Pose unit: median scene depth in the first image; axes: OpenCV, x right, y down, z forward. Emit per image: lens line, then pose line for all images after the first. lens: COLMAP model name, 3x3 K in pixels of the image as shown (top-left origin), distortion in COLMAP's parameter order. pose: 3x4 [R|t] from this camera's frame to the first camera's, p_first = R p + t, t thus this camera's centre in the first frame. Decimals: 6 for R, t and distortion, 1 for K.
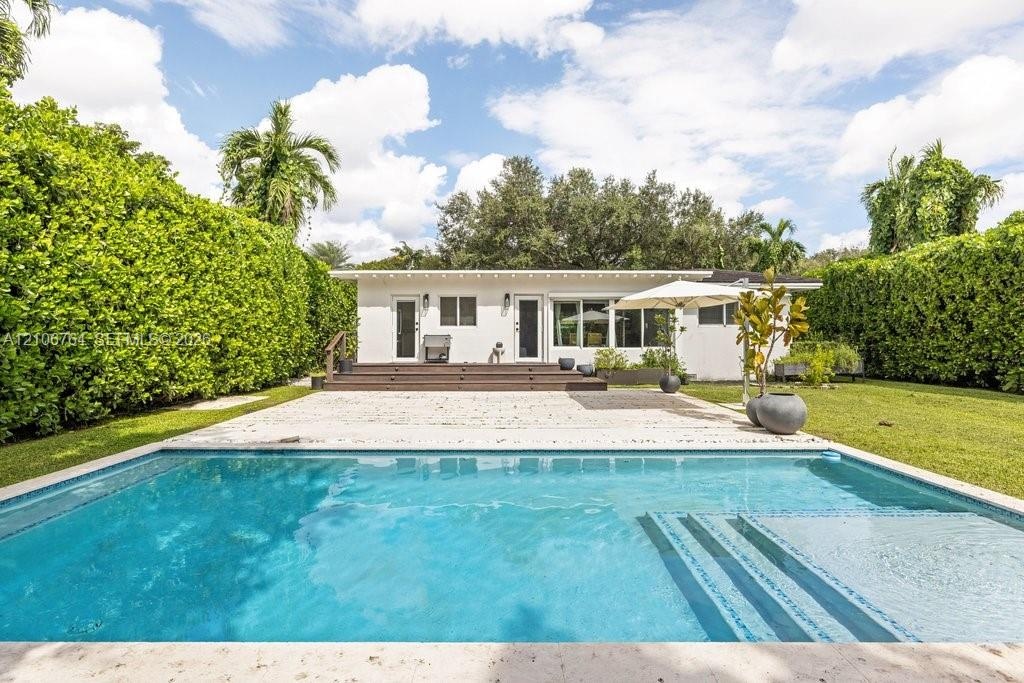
lens RADIAL K [[508.1, 0, 510.9], [0, 508.1, 342.2], [0, 0, 1]] dist [-0.012312, -0.000227]
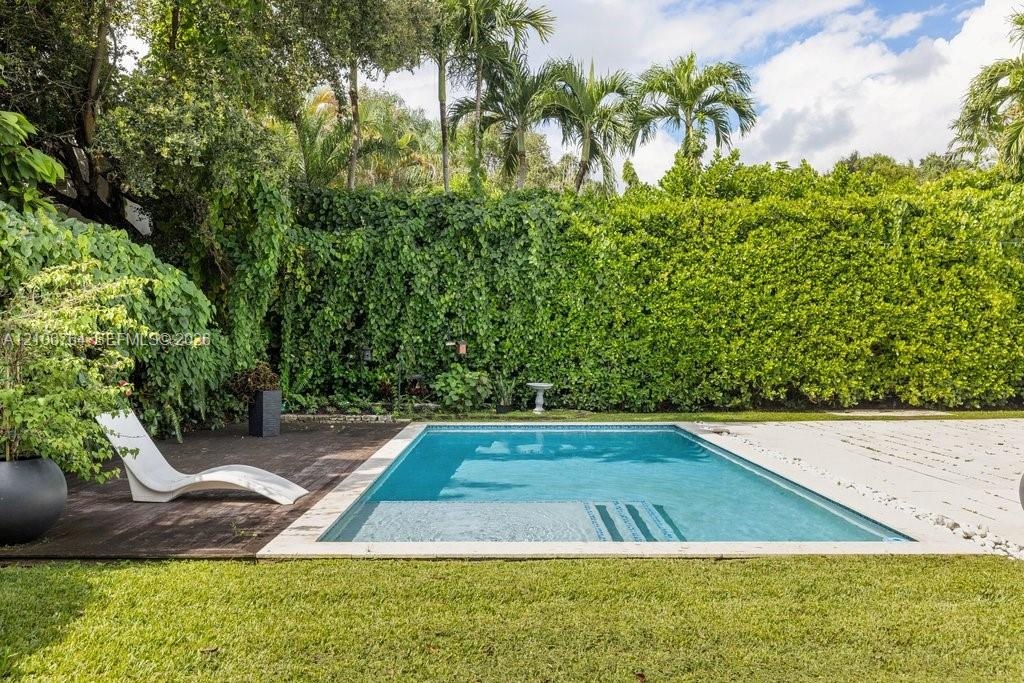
lens RADIAL K [[867.5, 0, 512.8], [0, 867.5, 343.6], [0, 0, 1]] dist [0.003094, -0.004677]
pose [[0.005156, -0.004314, -0.999977, 0.655877], [-0.006048, 0.999972, -0.004345, 0.004584], [0.999968, 0.006071, 0.005130, 0.231361]]
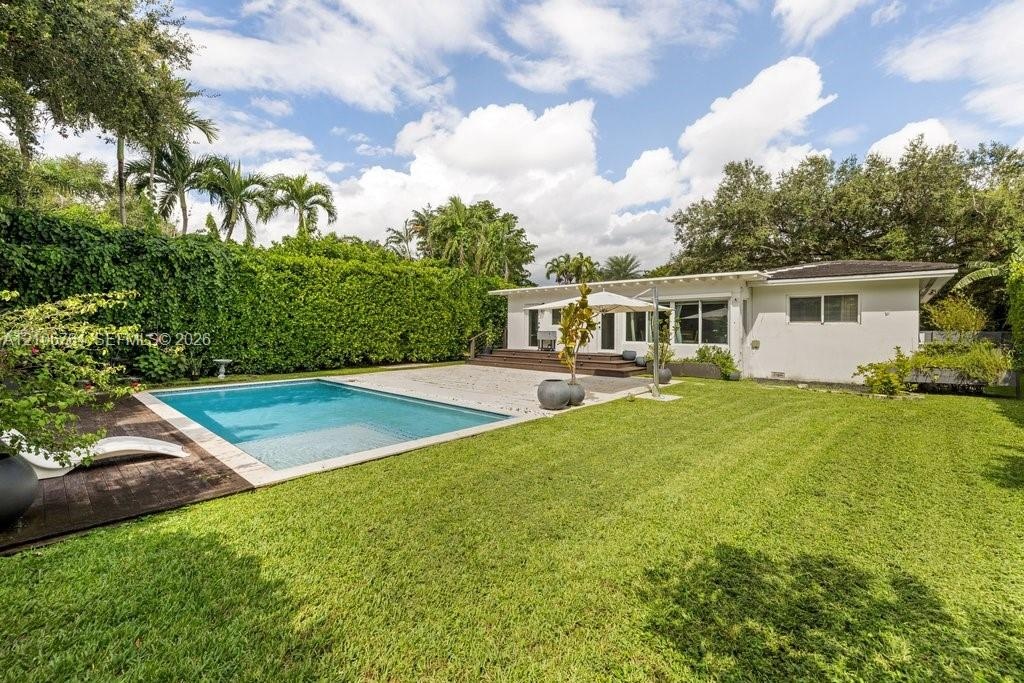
lens RADIAL K [[444.4, 0, 515.8], [0, 444.4, 335.2], [0, 0, 1]] dist [0.016843, -0.000337]
pose [[0.750867, 0.013311, -0.660319, 0.607802], [-0.010652, 0.999911, 0.008044, -0.012405], [0.660367, 0.000994, 0.750942, -0.004183]]
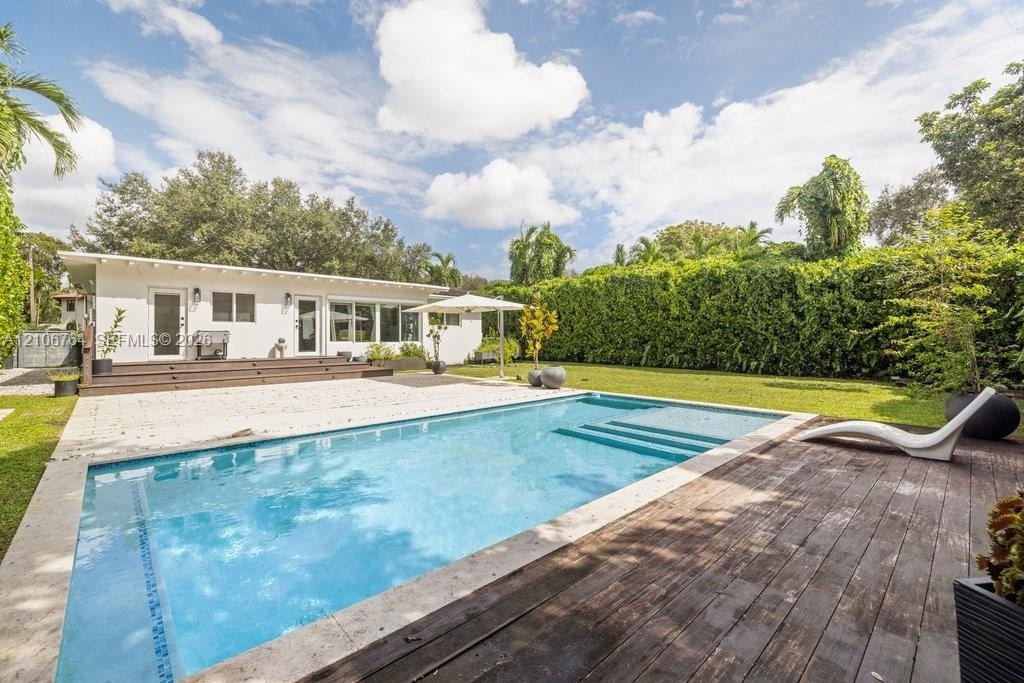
lens RADIAL K [[421.3, 0, 503.7], [0, 421.3, 339.0], [0, 0, 1]] dist [-0.002081, 0.000132]
pose [[0.741441, -0.004246, 0.671005, -0.267676], [0.004273, 0.999990, 0.001607, 0.002616], [-0.671005, 0.001676, 0.741451, 0.024369]]
